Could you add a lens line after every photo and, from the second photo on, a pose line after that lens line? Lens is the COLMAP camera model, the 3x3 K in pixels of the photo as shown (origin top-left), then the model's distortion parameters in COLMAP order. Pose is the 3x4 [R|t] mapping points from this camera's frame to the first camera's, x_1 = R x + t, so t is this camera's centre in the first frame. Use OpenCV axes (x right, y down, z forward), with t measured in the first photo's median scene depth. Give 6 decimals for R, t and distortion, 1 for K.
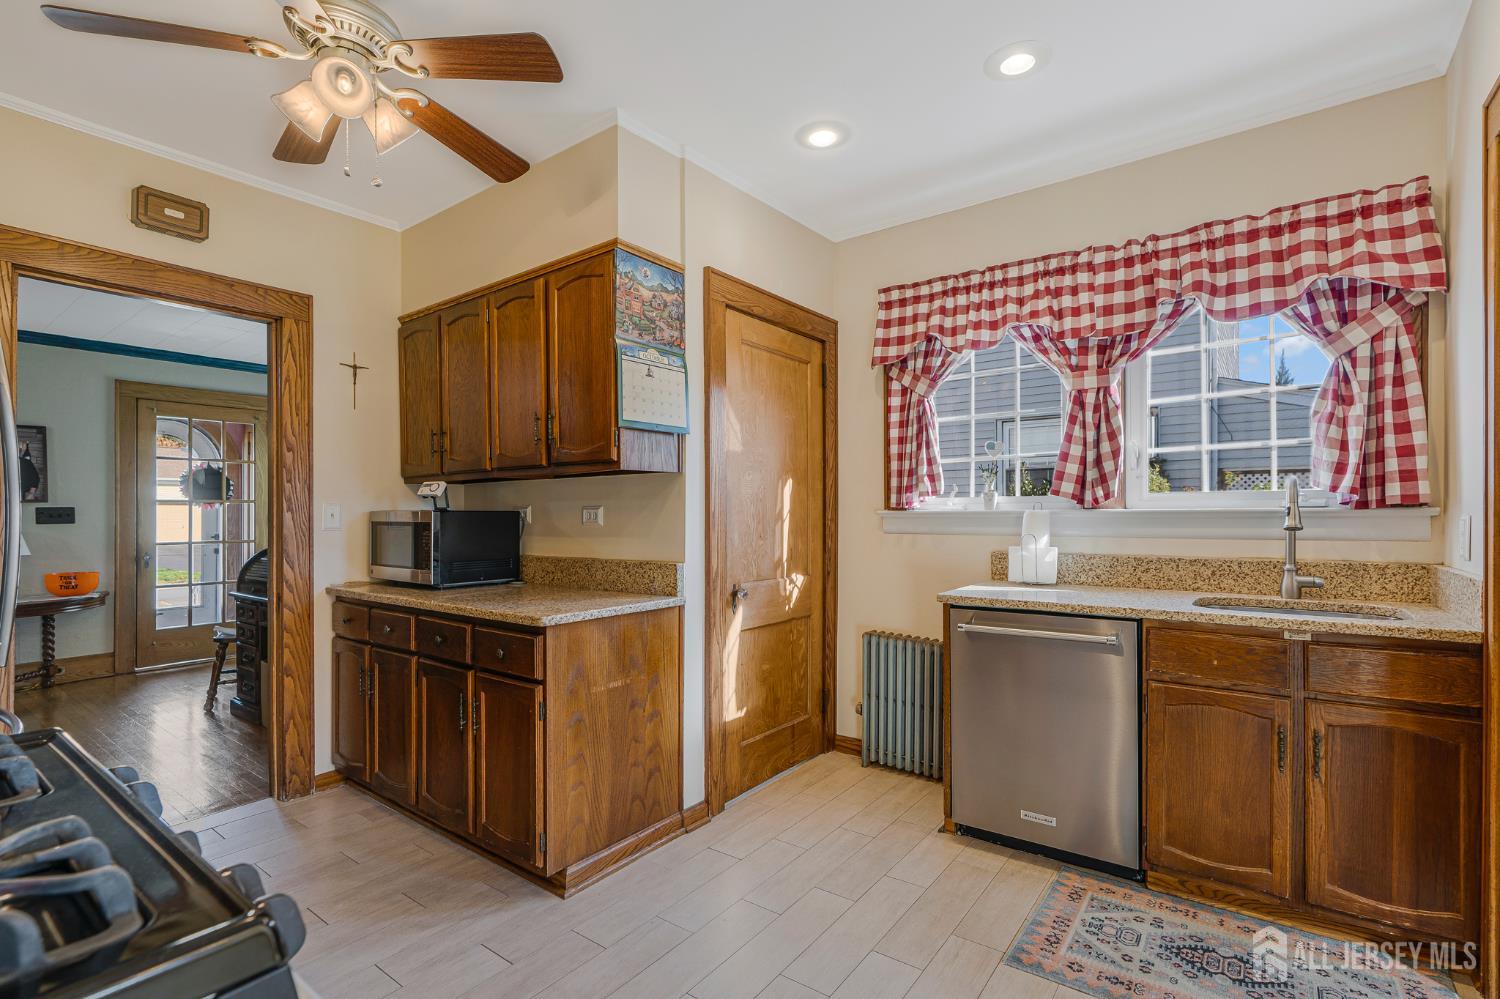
lens RADIAL K [[714.3, 0, 750.8], [0, 714.3, 511.9], [0, 0, 1]] dist [-0.000398, -0.000015]
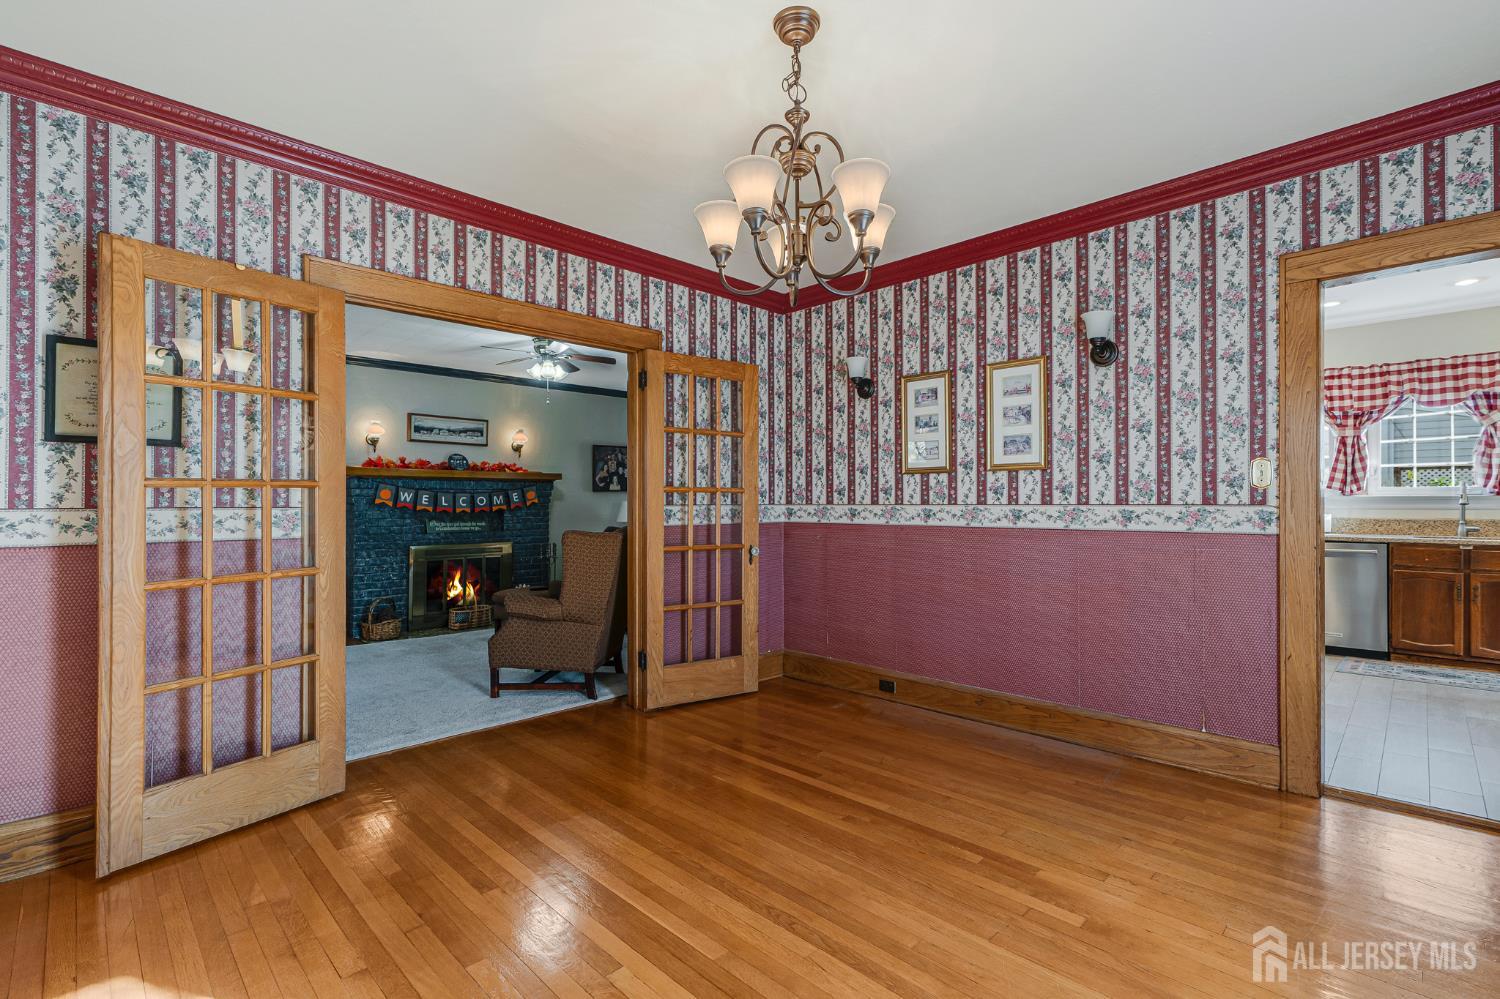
lens RADIAL K [[700.6, 0, 750.0], [0, 700.6, 499.5], [0, 0, 1]] dist [0.002179, 0.001298]
pose [[0.990471, 0.005597, -0.137604, -1.015401], [-0.006457, 0.999962, -0.005803, 0.032660], [0.137567, 0.006636, 0.990470, -1.311724]]
